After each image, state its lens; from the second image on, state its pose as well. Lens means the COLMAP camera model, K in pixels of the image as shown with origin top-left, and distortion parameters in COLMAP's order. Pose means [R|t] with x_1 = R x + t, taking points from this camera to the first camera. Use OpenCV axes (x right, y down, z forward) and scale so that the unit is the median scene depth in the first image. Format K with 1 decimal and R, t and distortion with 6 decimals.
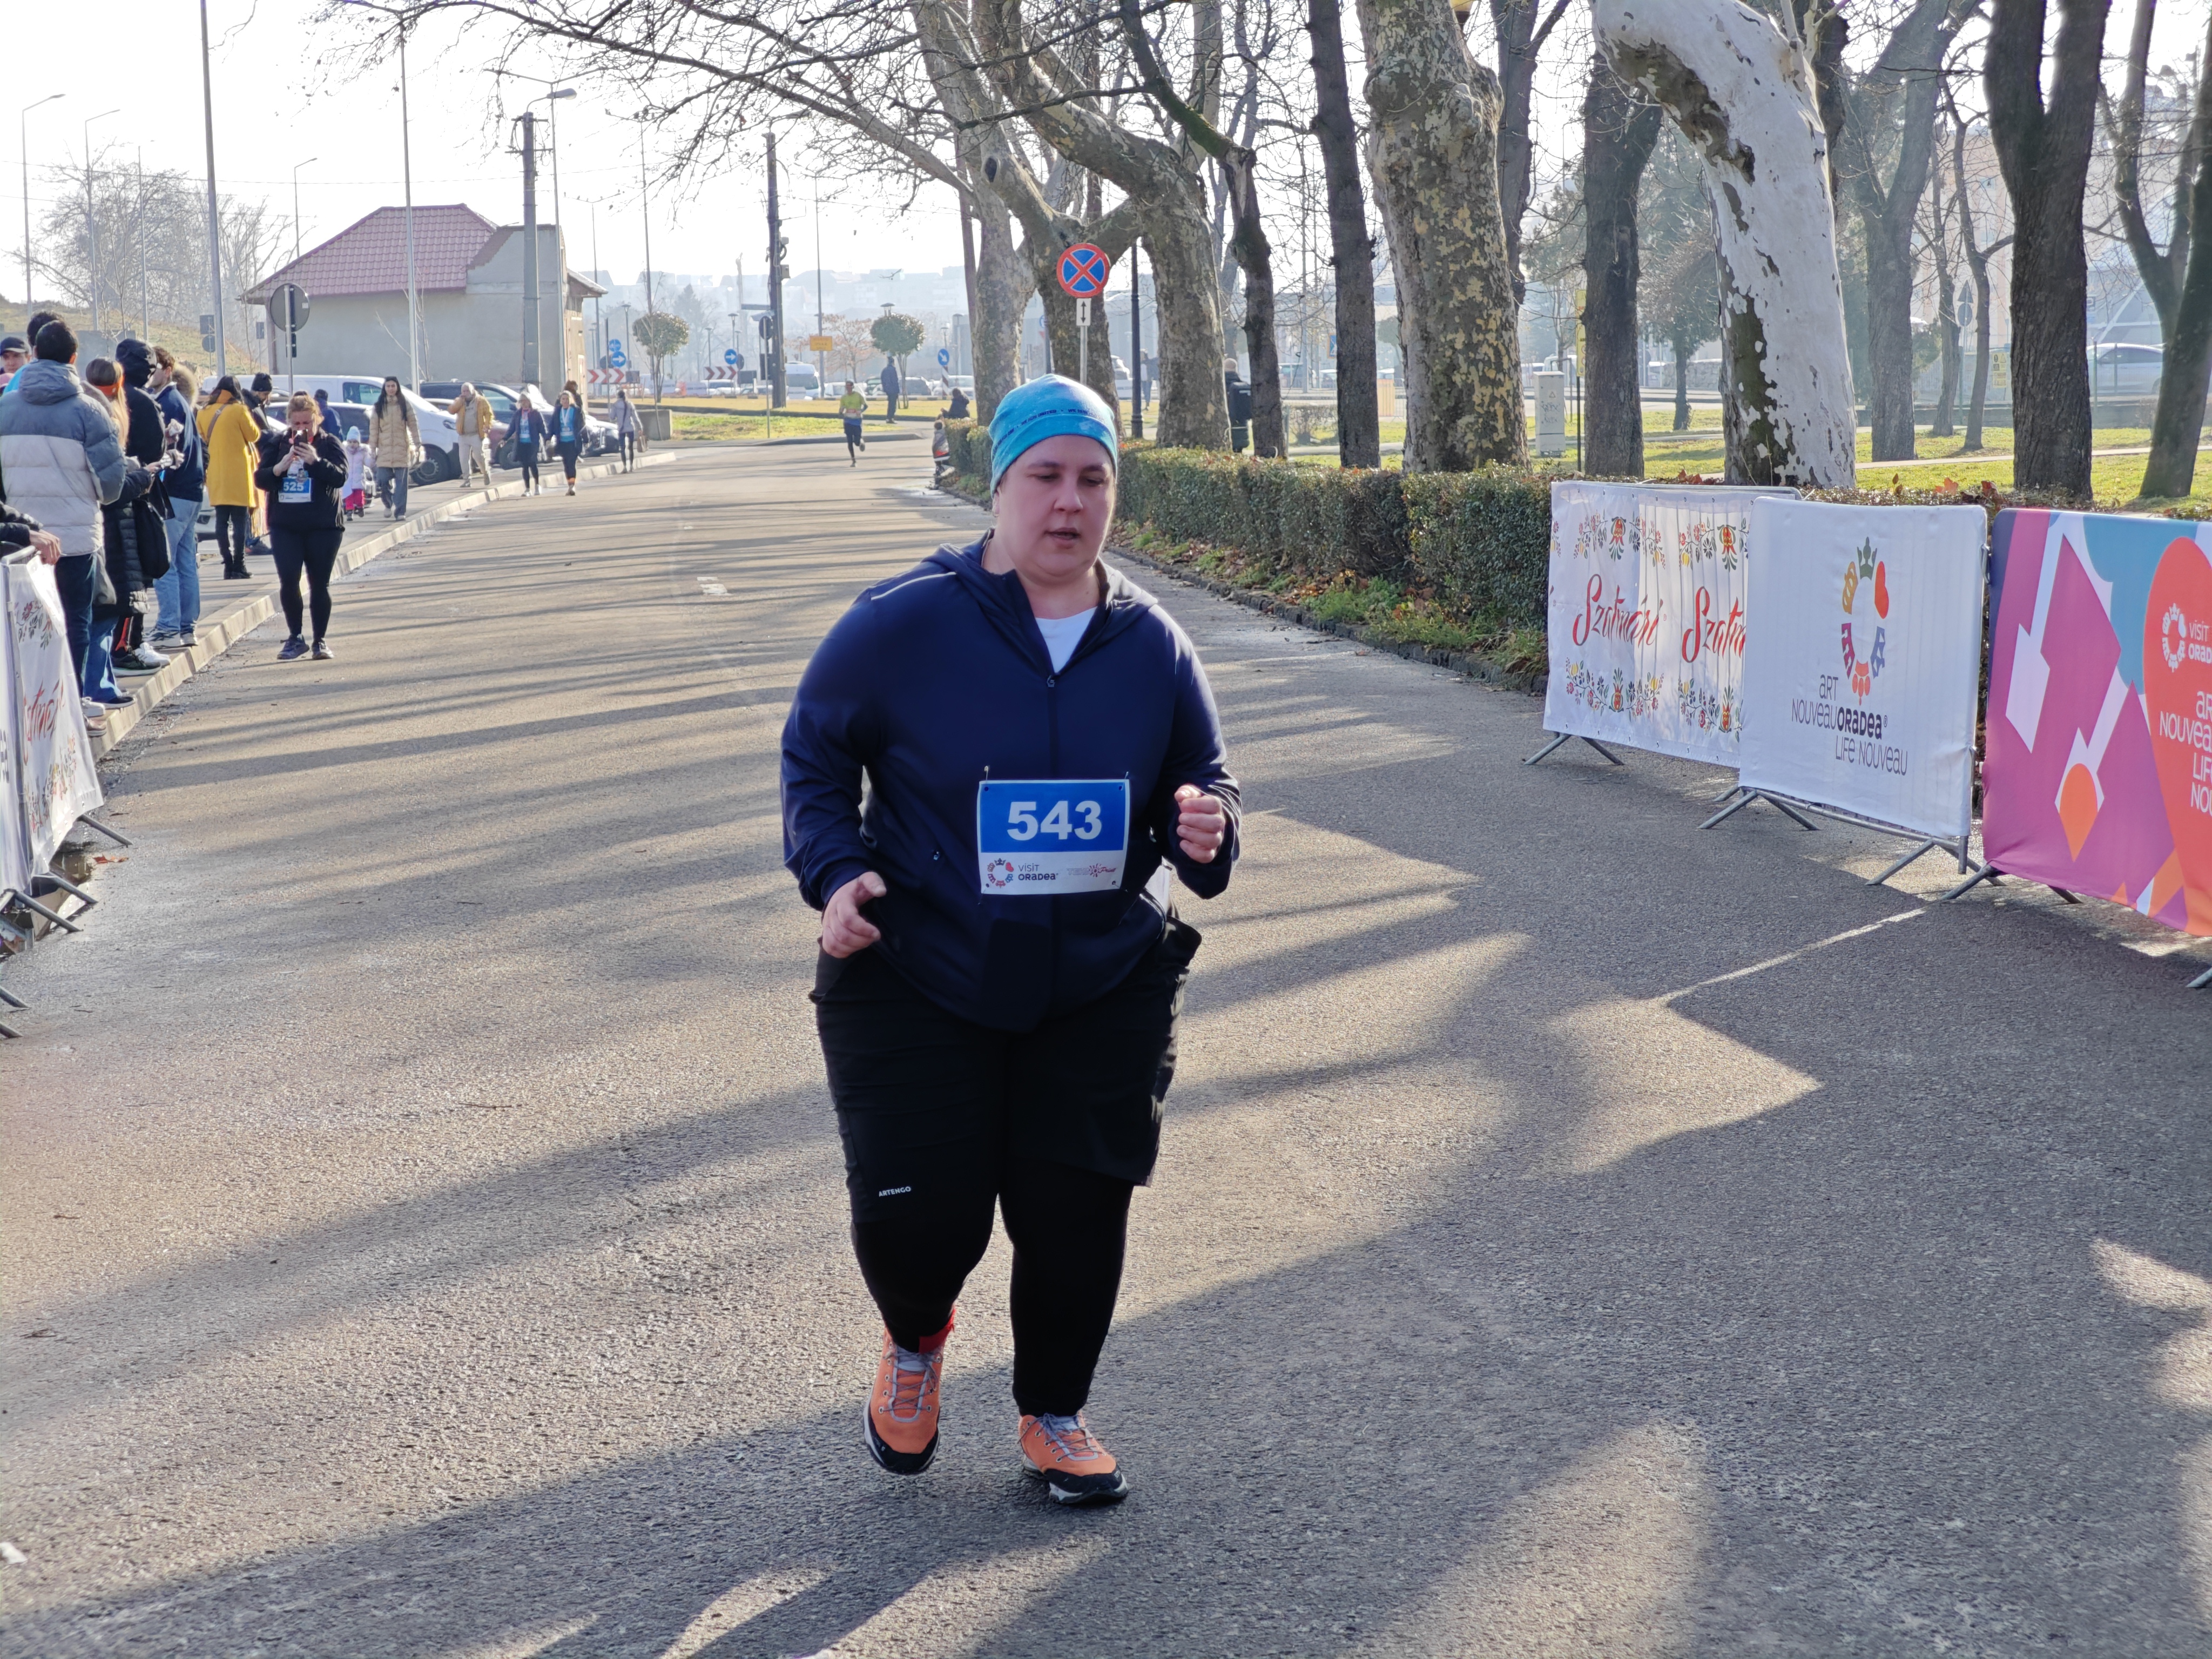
lens RADIAL K [[4783.4, 0, 1126.0], [0, 4783.4, 842.5], [0, 0, 1]] dist [0.148787, -1.813294]
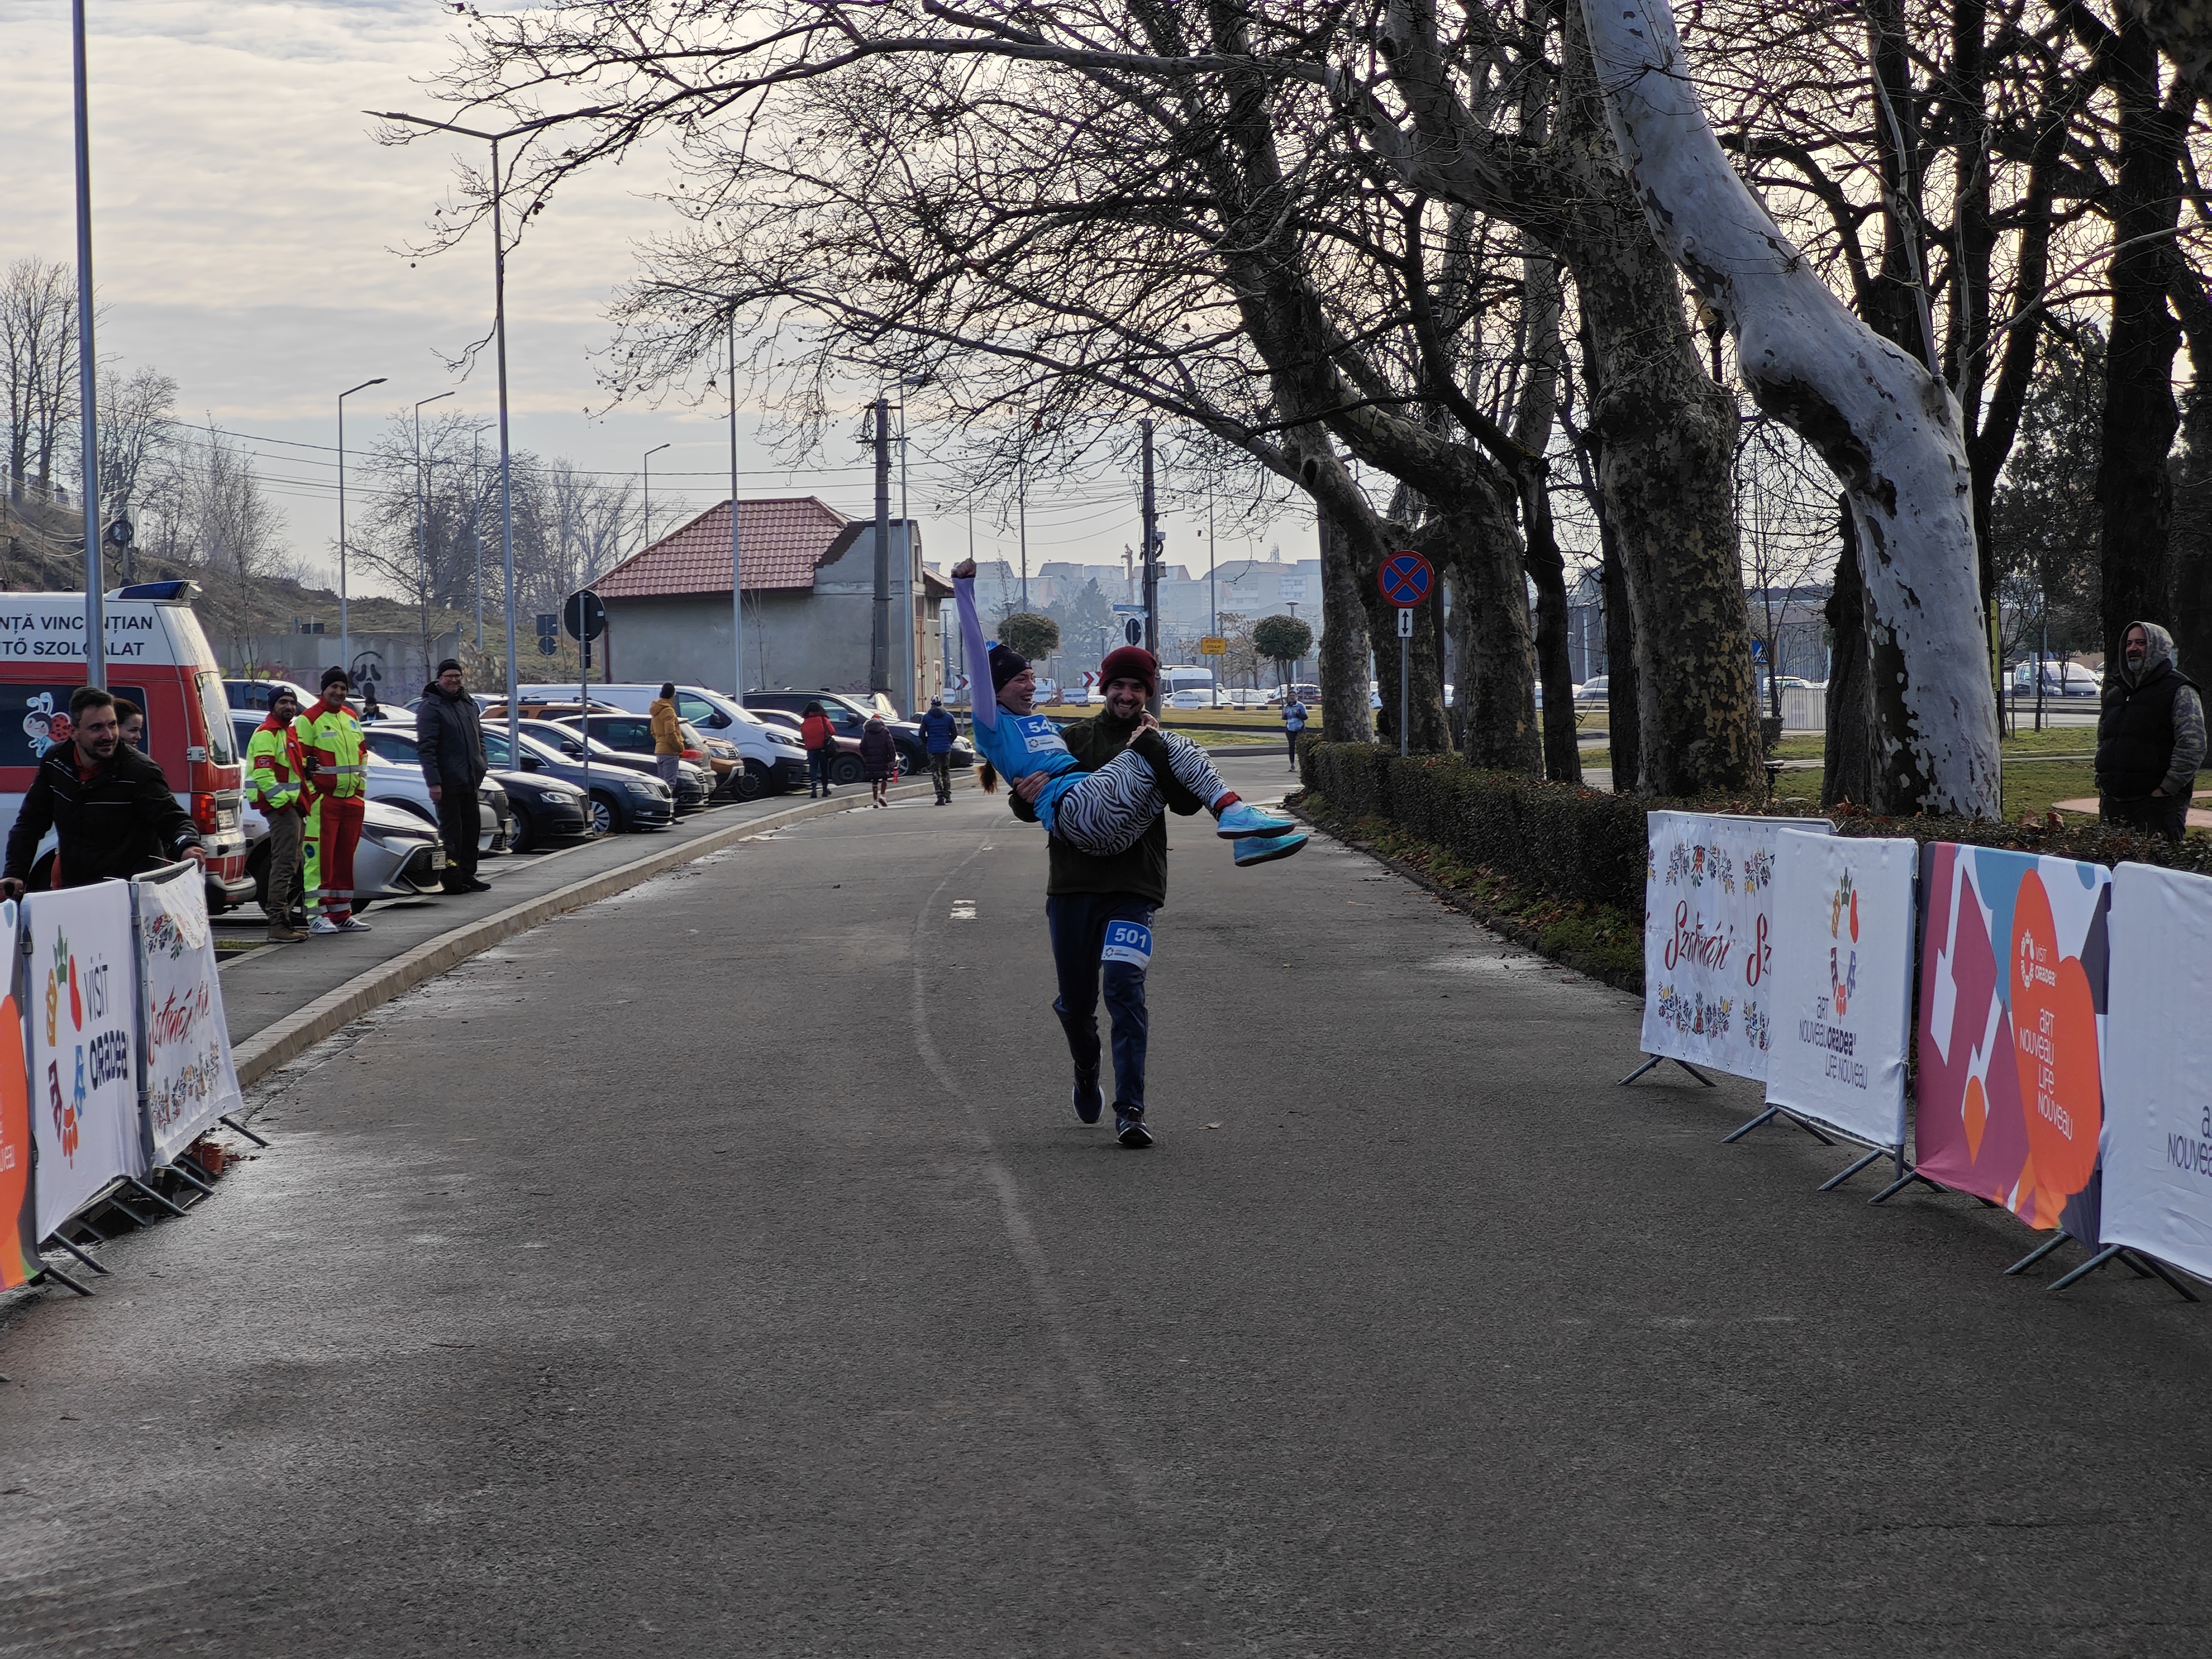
lens RADIAL K [[5409.5, 0, 1141.6], [0, 5409.5, 913.0], [0, 0, 1]] dist [0.074470, -0.807620]
pose [[0.996424, 0.006657, -0.084228, 0.051849], [-0.011163, 0.998525, -0.053141, 0.006398], [0.083750, 0.053891, 0.995028, -0.109773]]
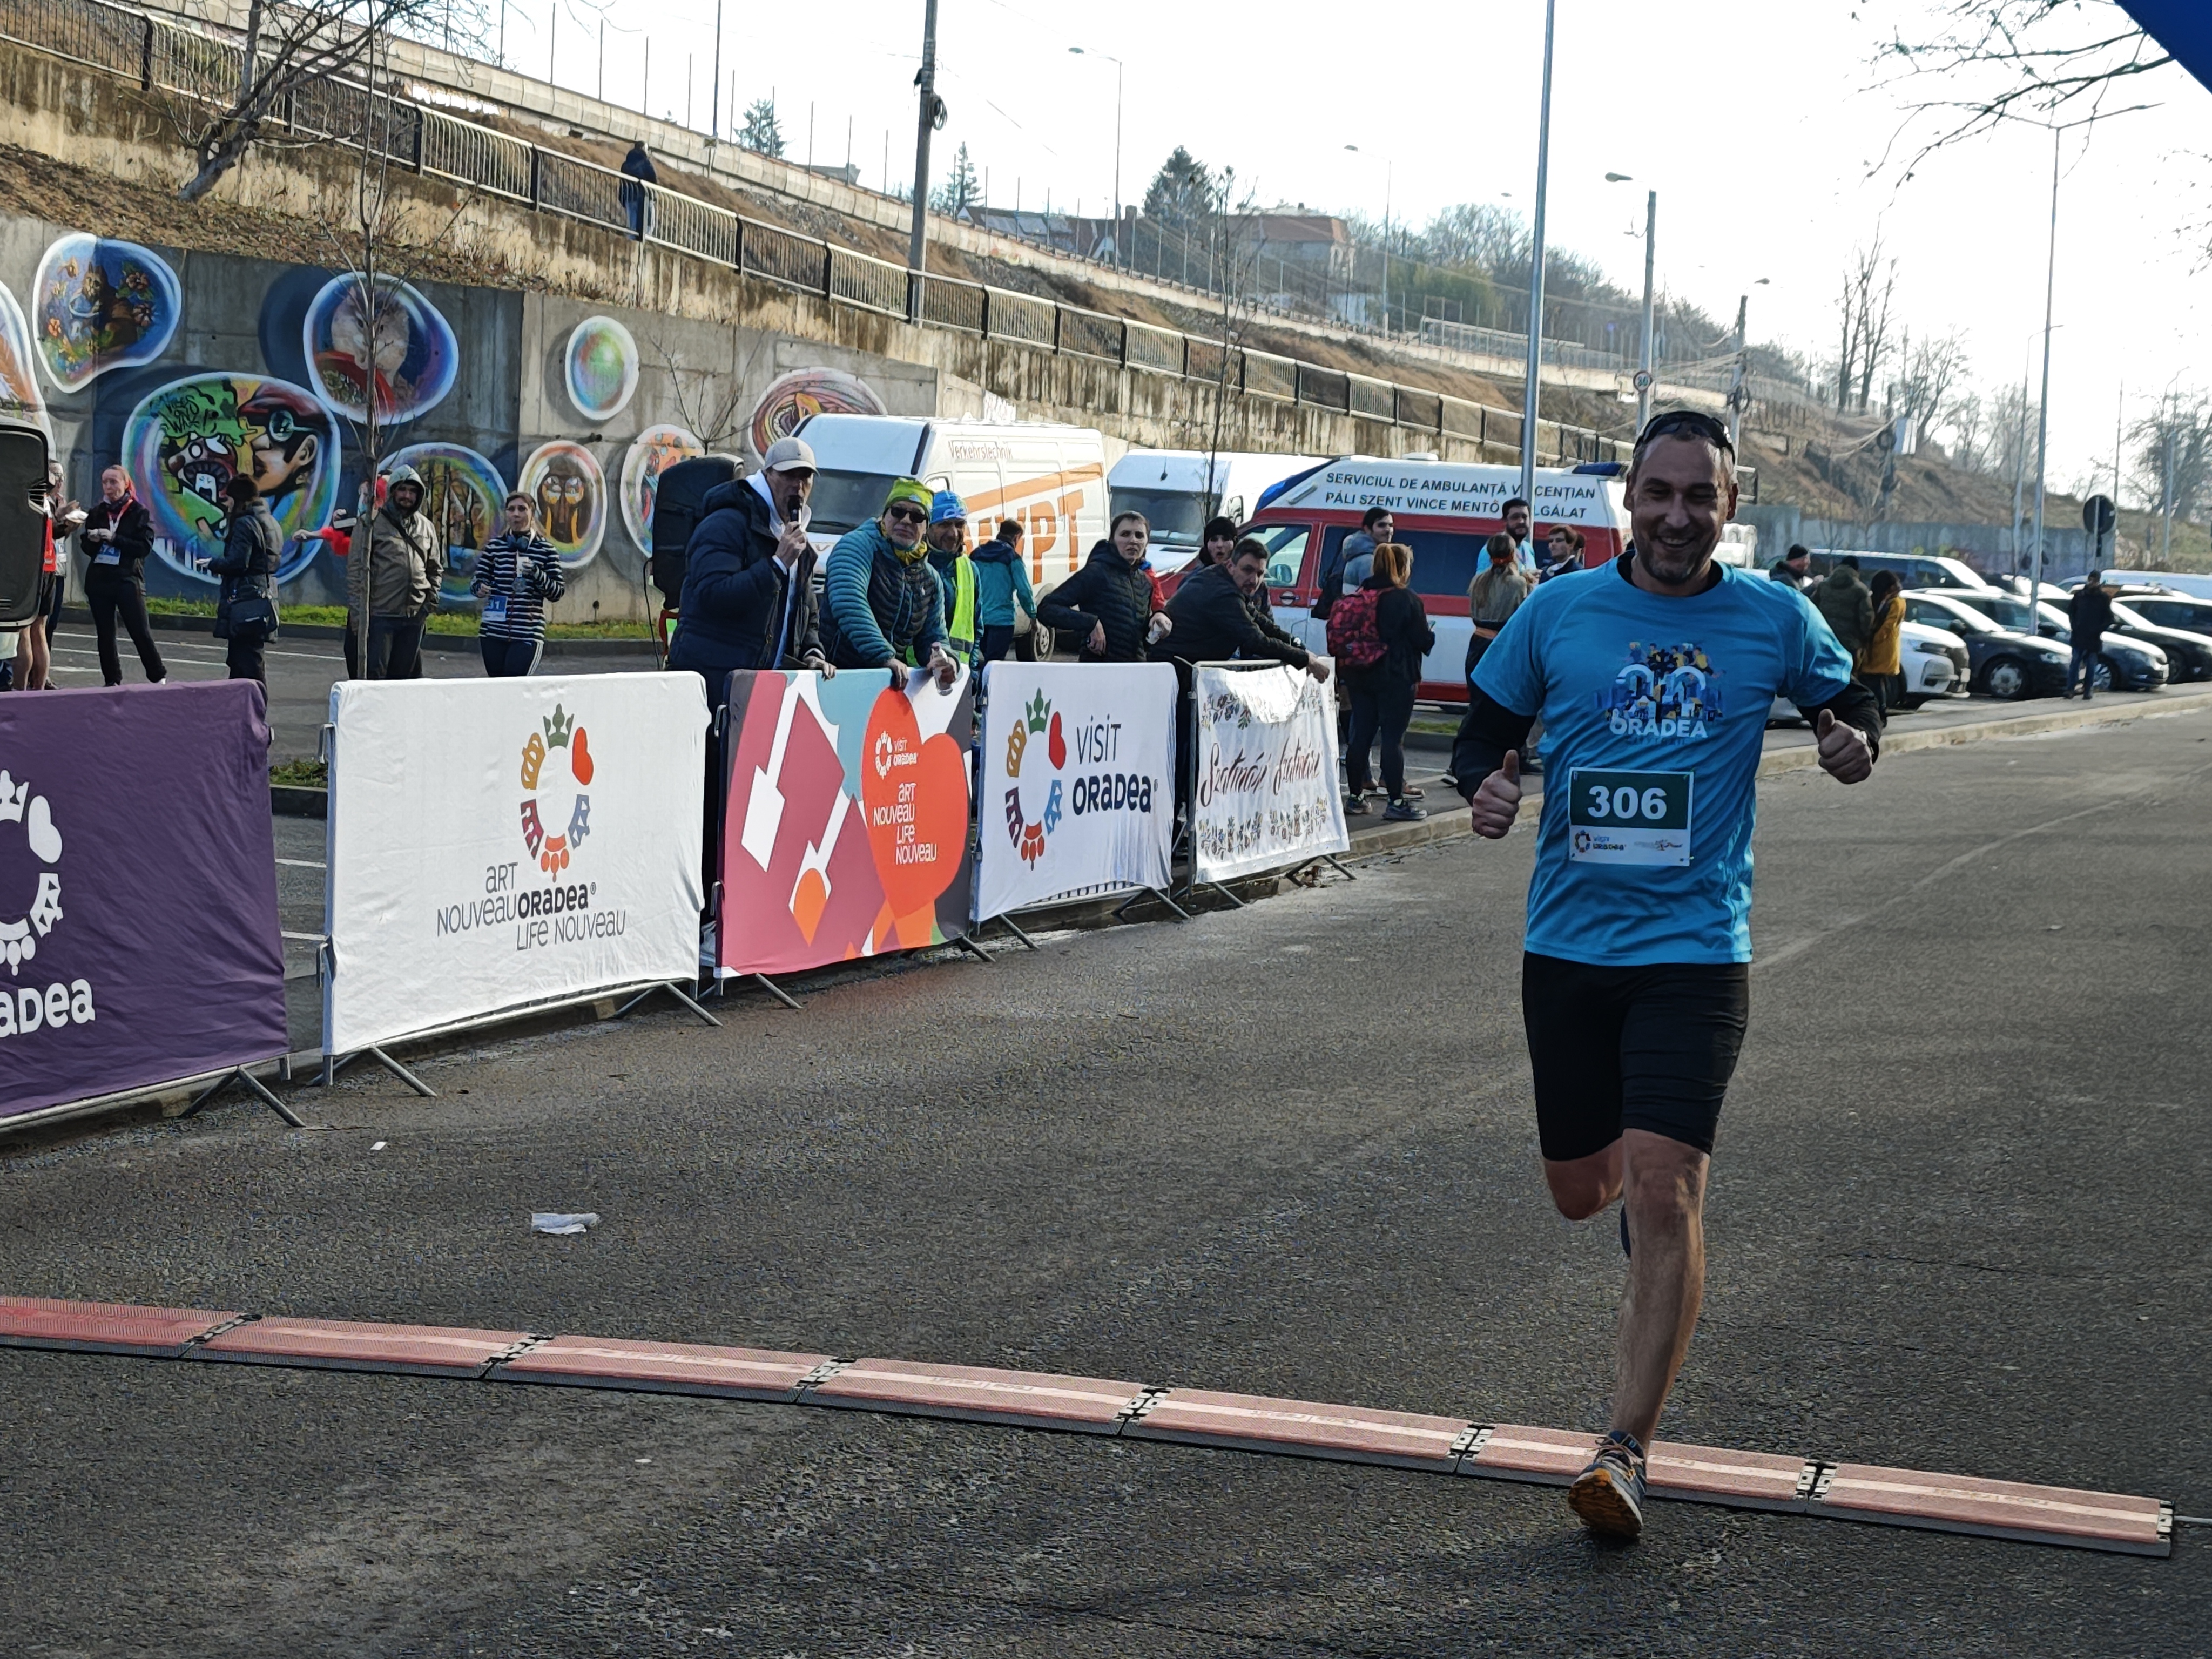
lens RADIAL K [[4204.9, 0, 1158.1], [0, 4204.9, 817.5], [0, 0, 1]] dist [0.276684, -1.667421]
pose [[0.893716, 0.086139, -0.440286, 0.166558], [-0.102851, 0.994596, -0.014188, 0.003395], [0.436684, 0.057964, 0.897746, -0.074558]]
